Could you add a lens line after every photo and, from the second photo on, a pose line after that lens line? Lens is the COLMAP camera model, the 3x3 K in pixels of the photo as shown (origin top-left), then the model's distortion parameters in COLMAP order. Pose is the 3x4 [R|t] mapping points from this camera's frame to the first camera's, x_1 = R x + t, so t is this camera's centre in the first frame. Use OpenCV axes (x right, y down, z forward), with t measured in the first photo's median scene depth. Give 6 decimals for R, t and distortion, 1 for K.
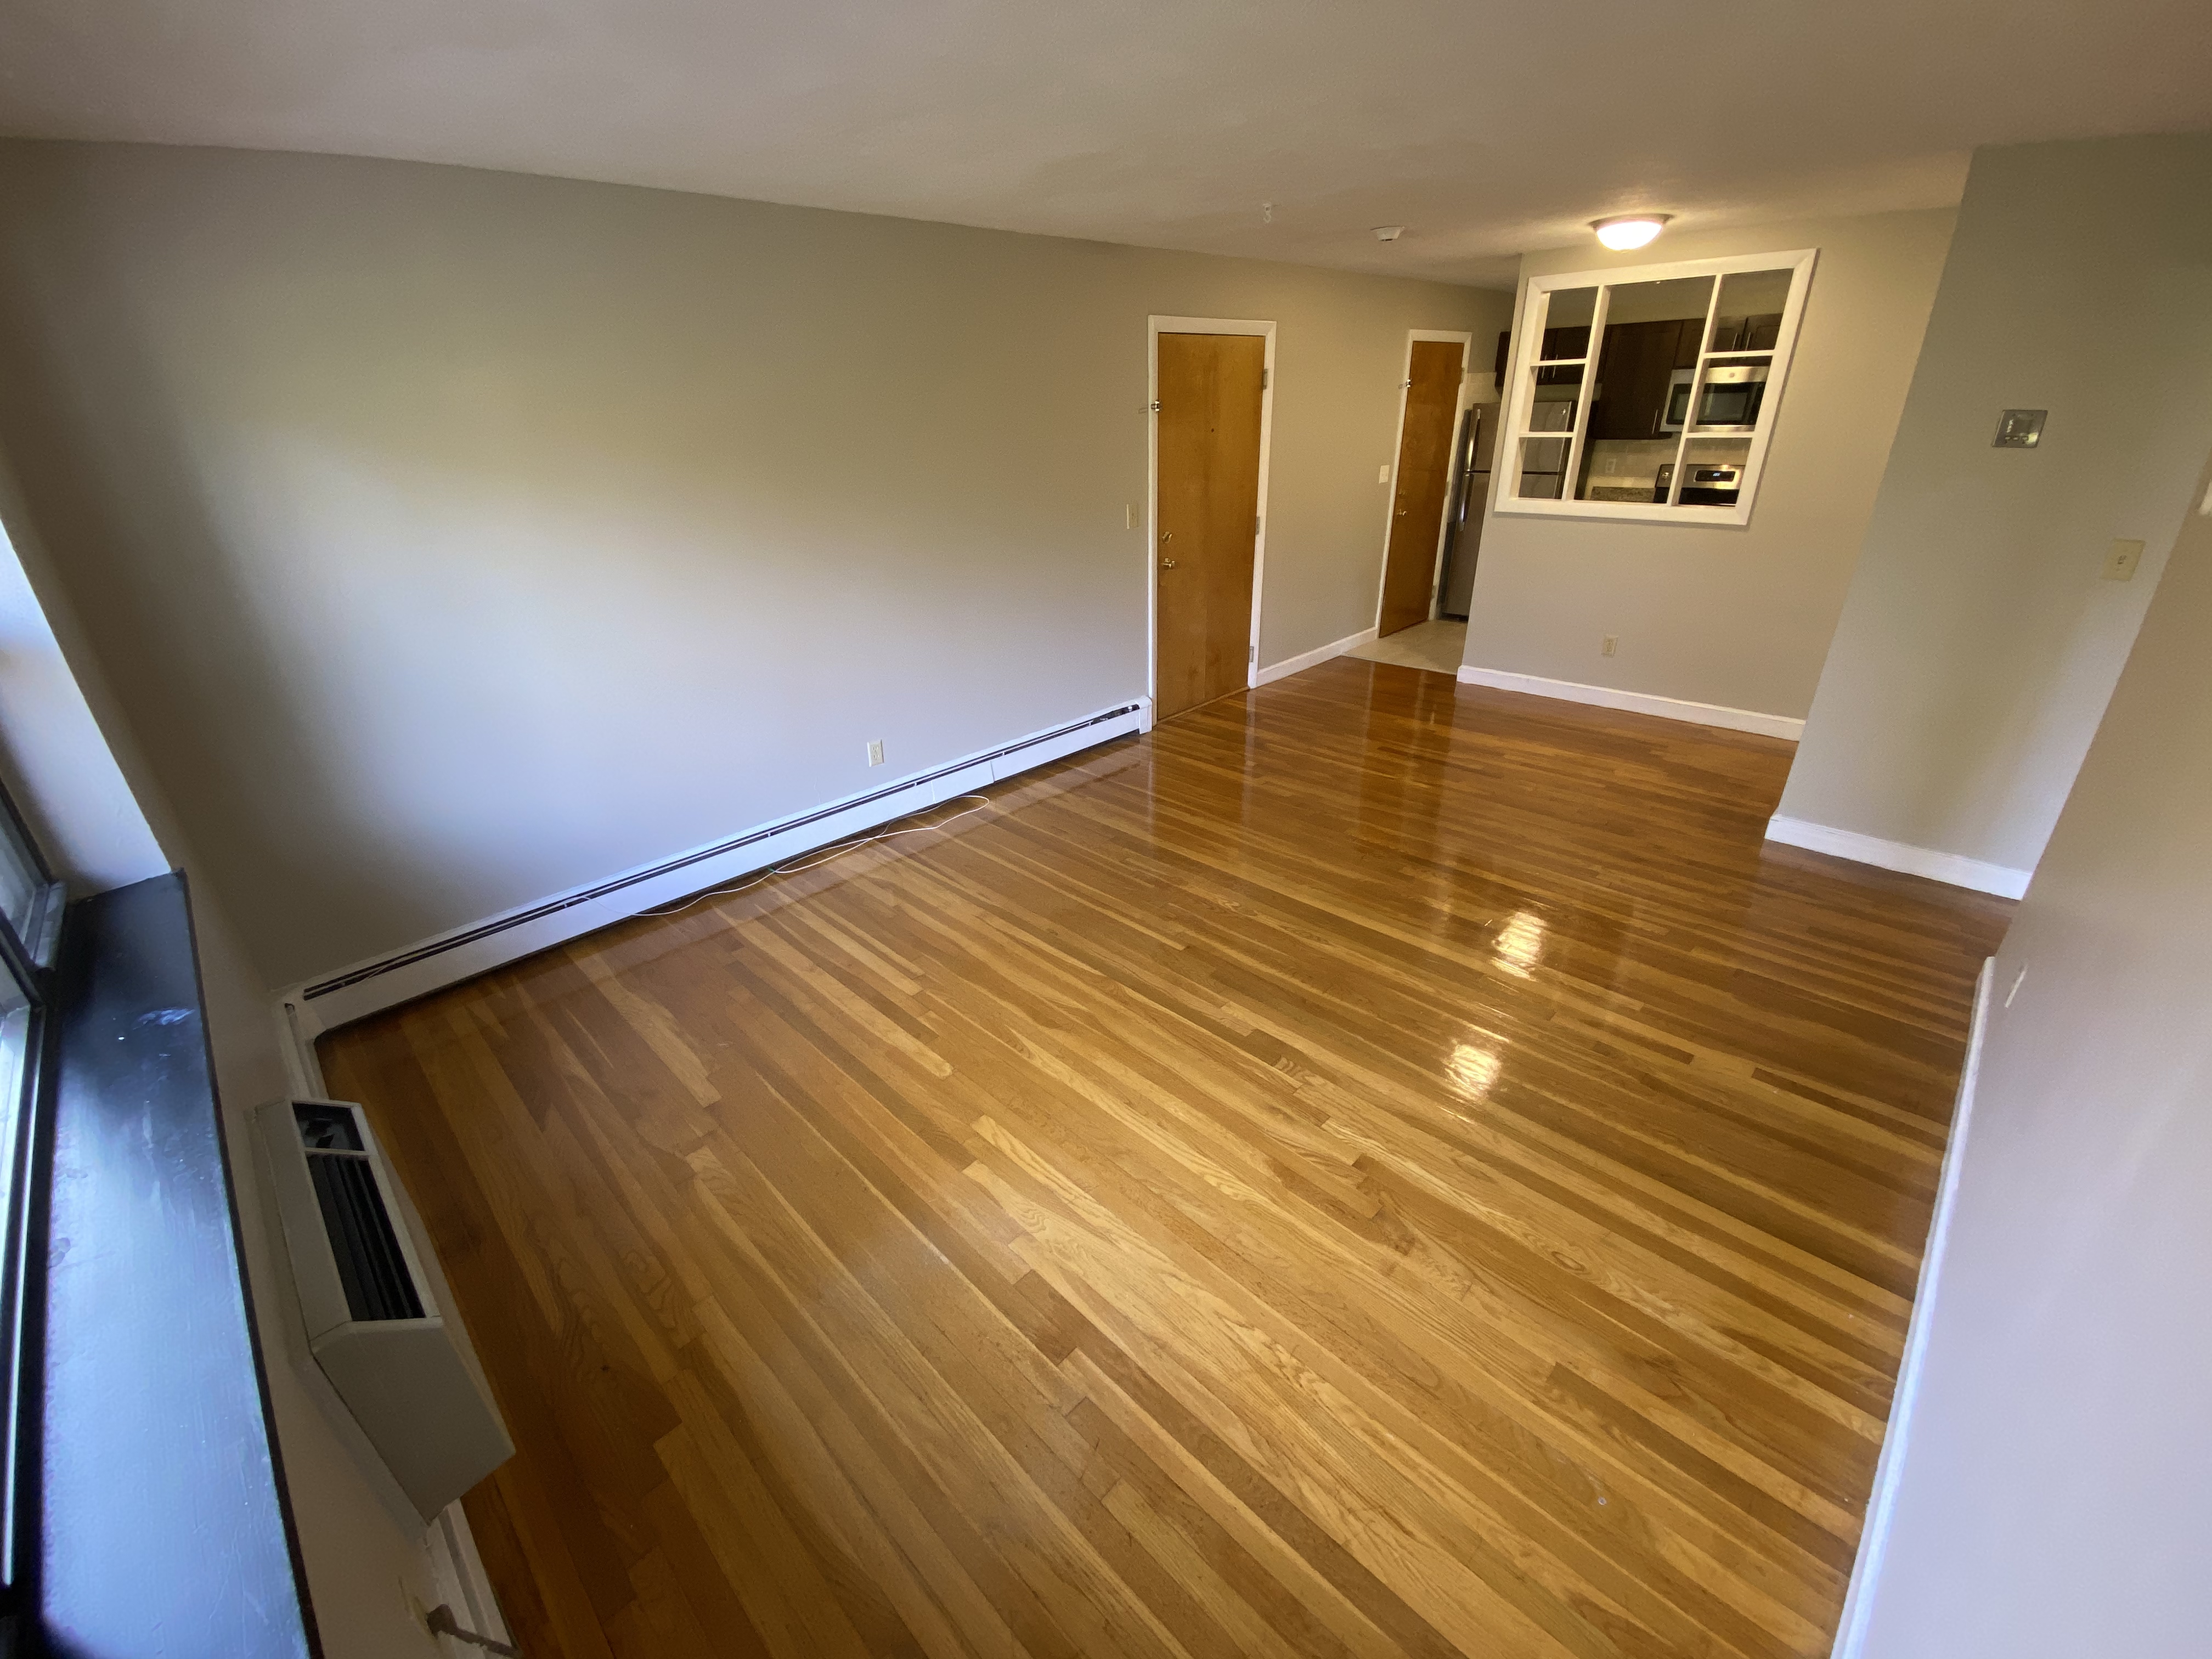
lens RADIAL K [[904.8, 0, 1029.3], [0, 904.8, 827.0], [0, 0, 1]] dist [-0.002012, -0.000202]
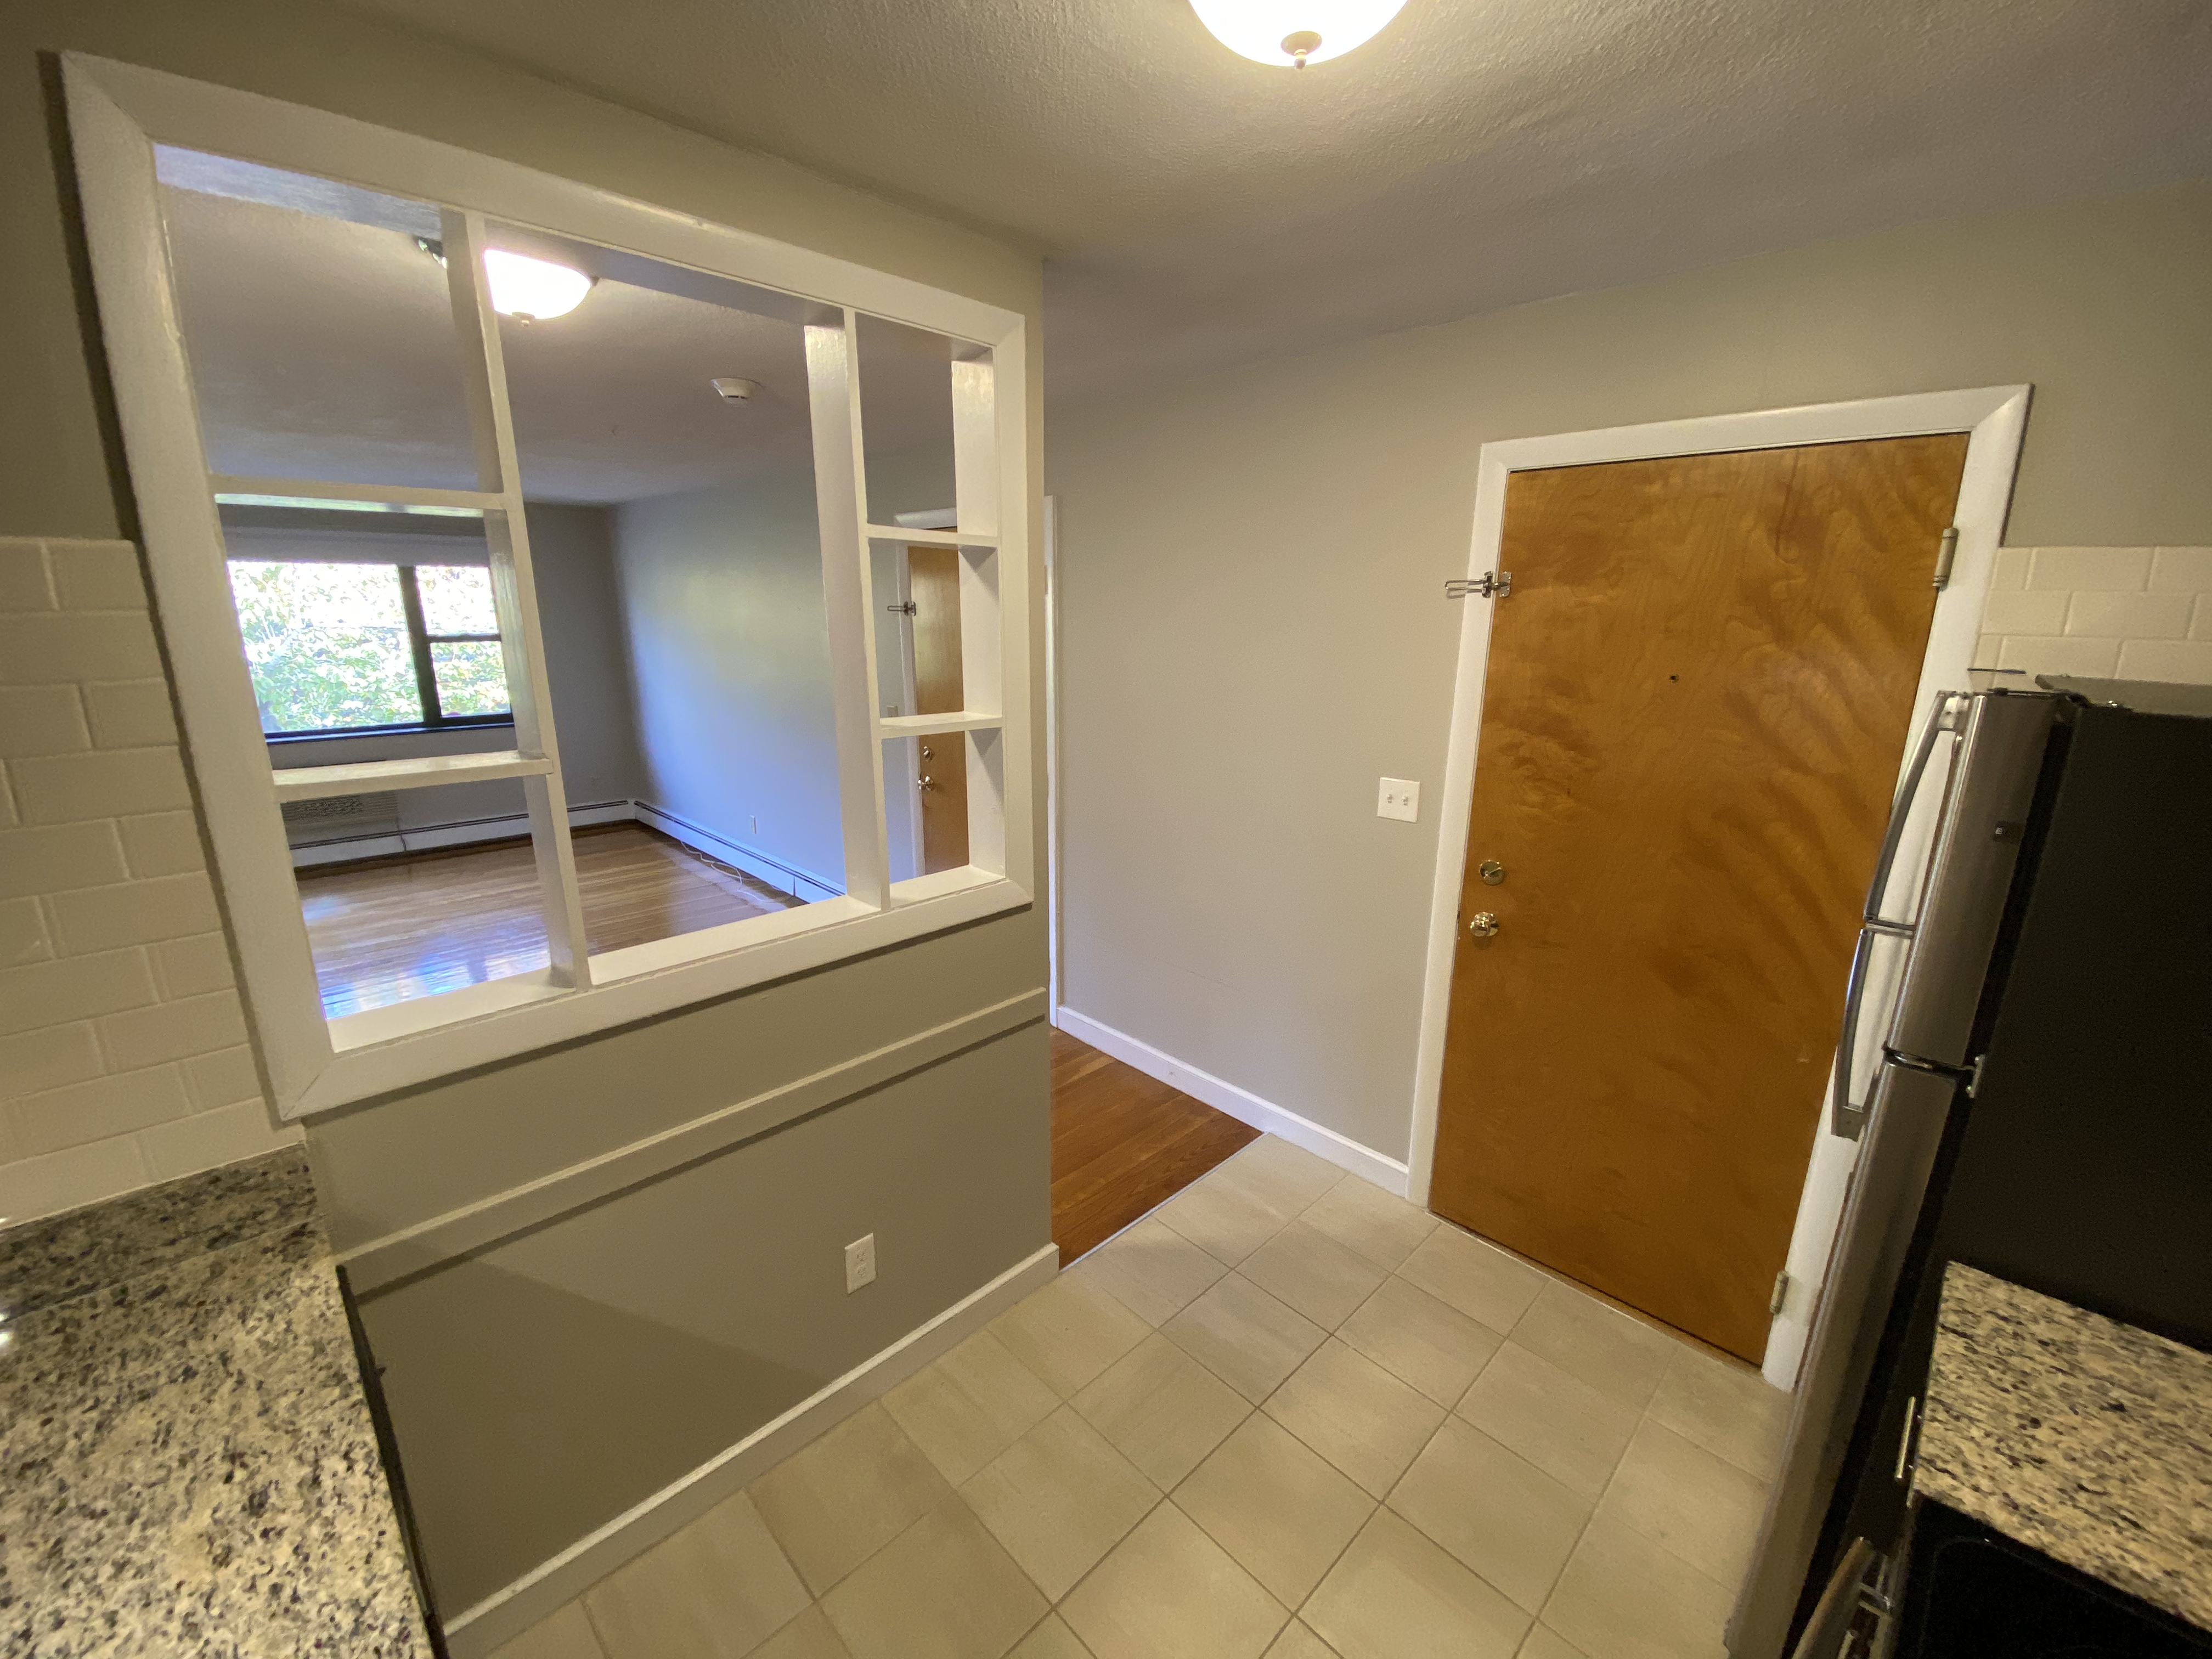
lens RADIAL K [[907.3, 0, 1106.0], [0, 907.3, 829.5], [0, 0, 1]] dist [-0.001087, -0.000073]
pose [[0.034788, 0.305716, -0.951487, 0.879608], [-0.419987, 0.868386, 0.263659, -0.496852], [0.906863, 0.390439, 0.158606, 0.964161]]
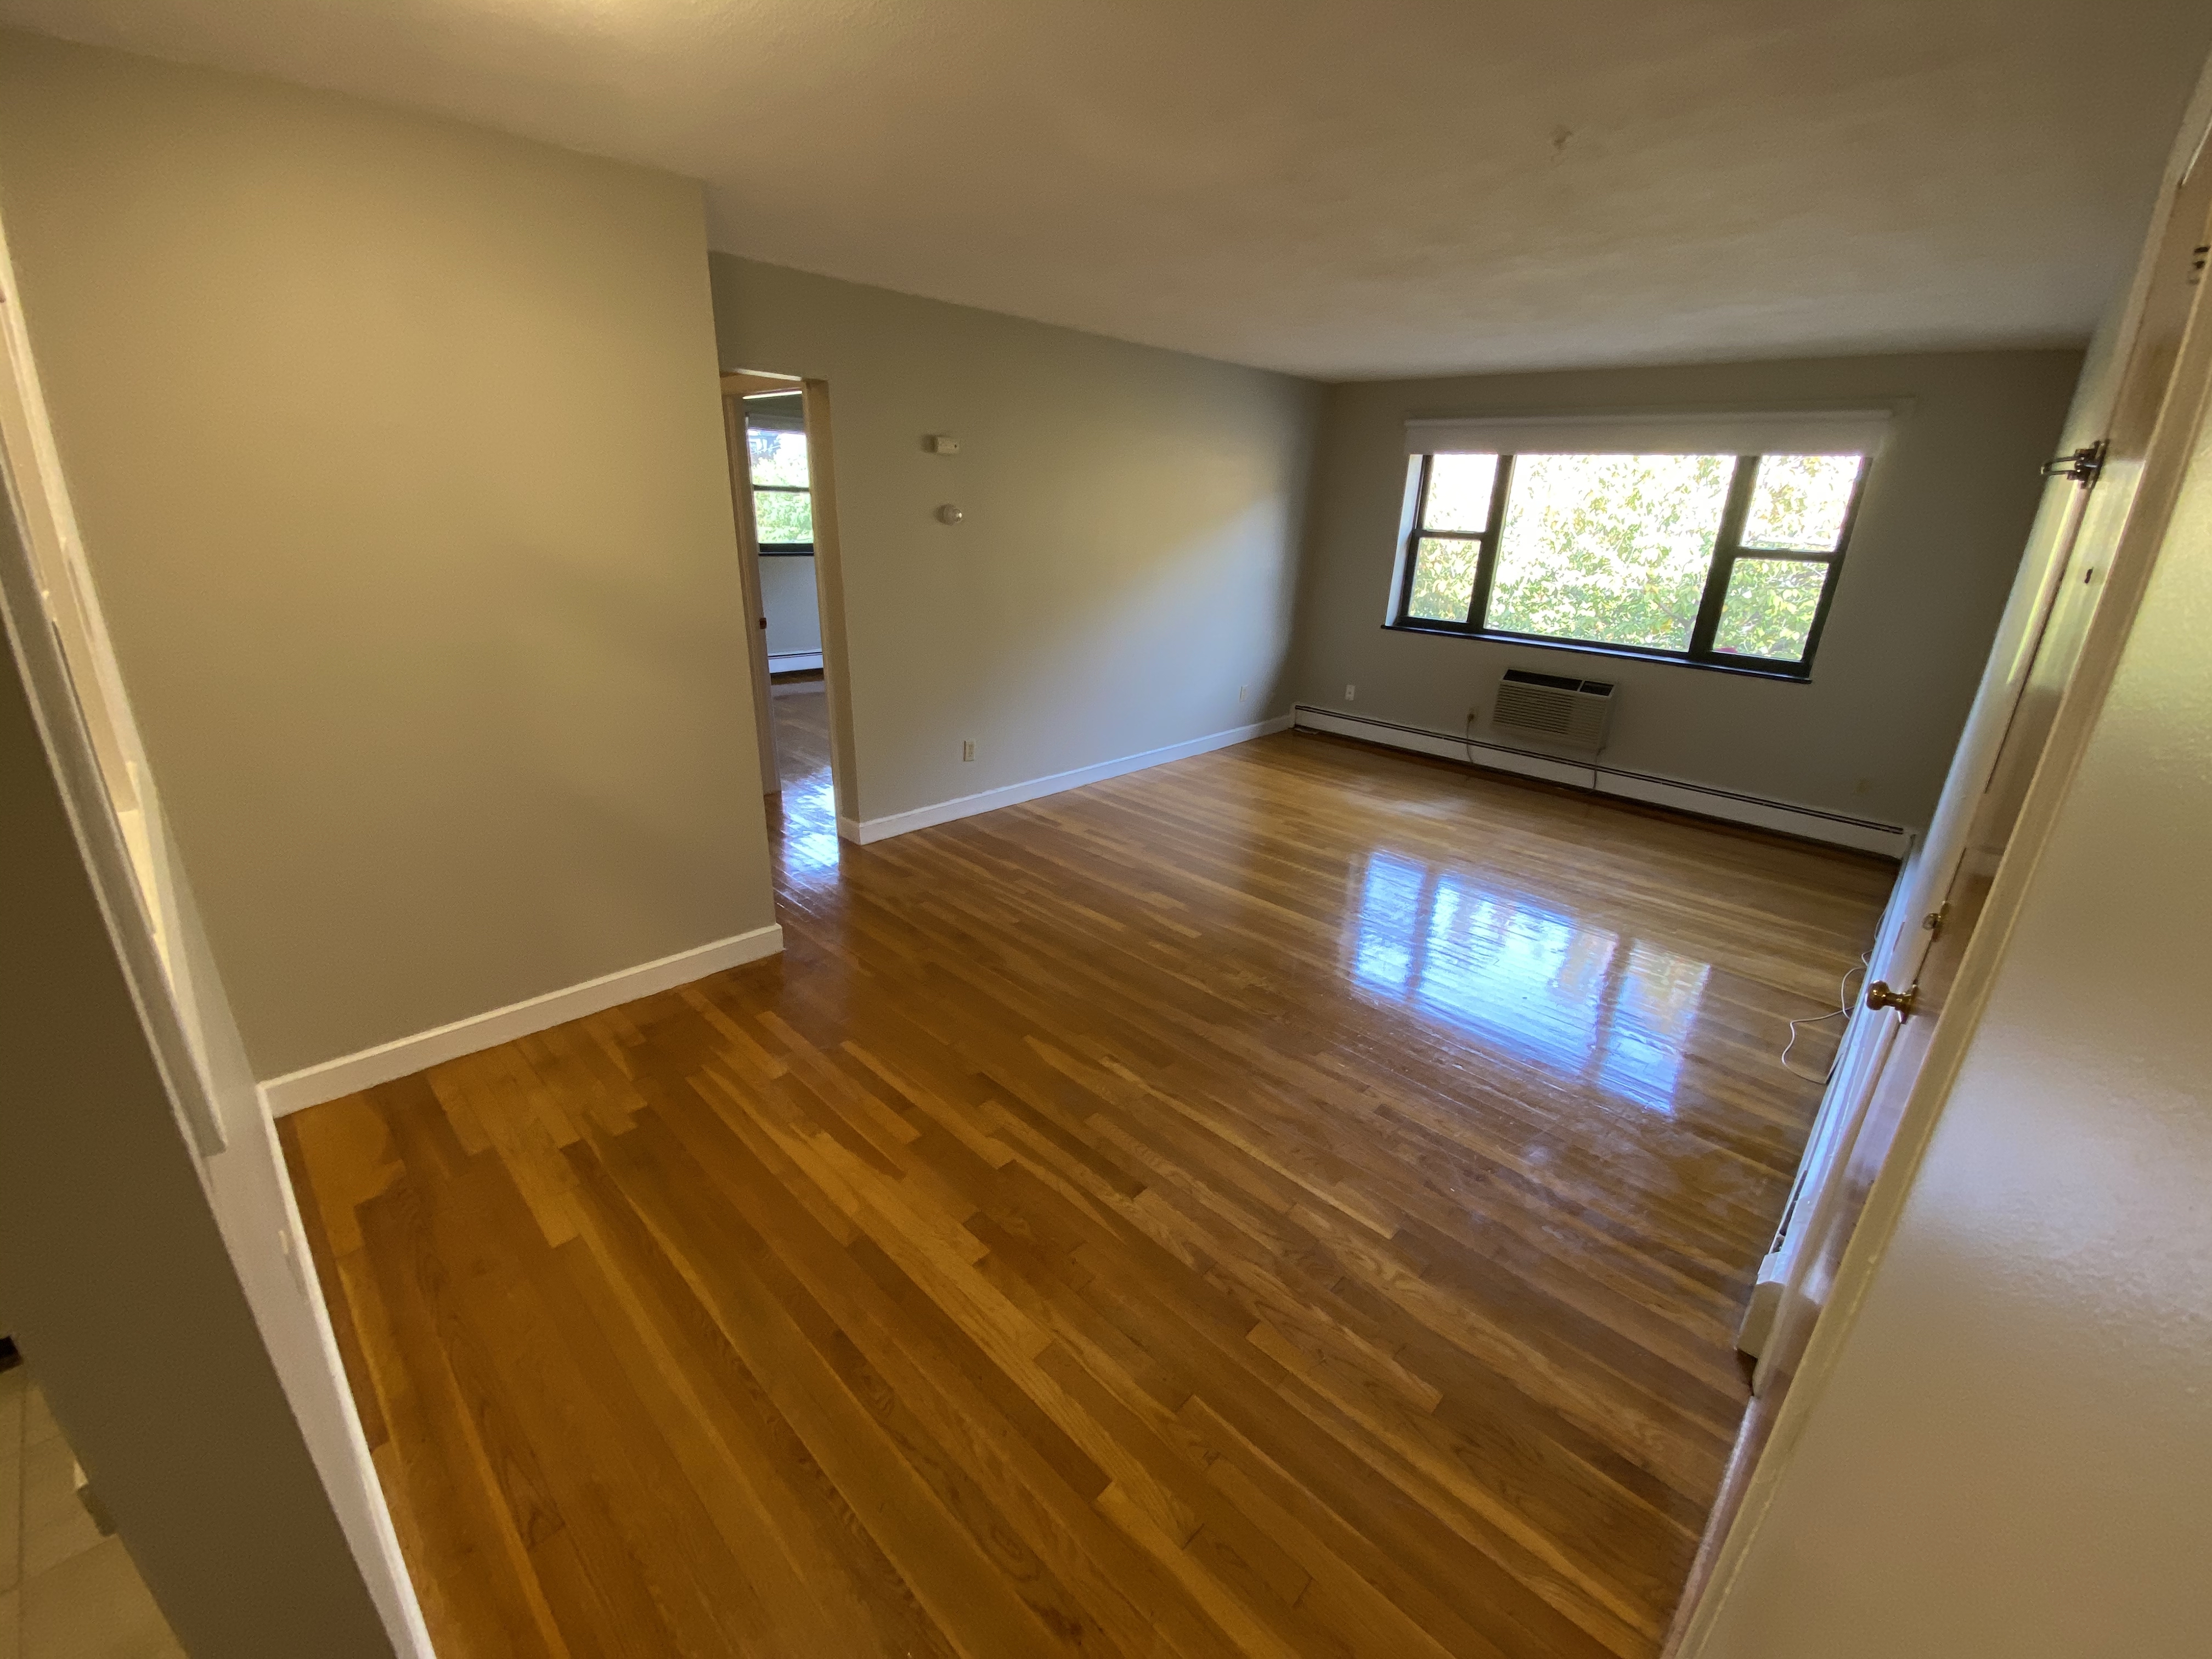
lens RADIAL K [[907.3, 0, 1106.0], [0, 907.3, 829.5], [0, 0, 1]] dist [-0.001087, -0.000073]
pose [[-0.996788, 0.044508, -0.066584, 0.378795], [-0.014938, 0.713464, 0.700533, -0.471141], [0.078685, 0.699277, -0.710507, 1.064919]]
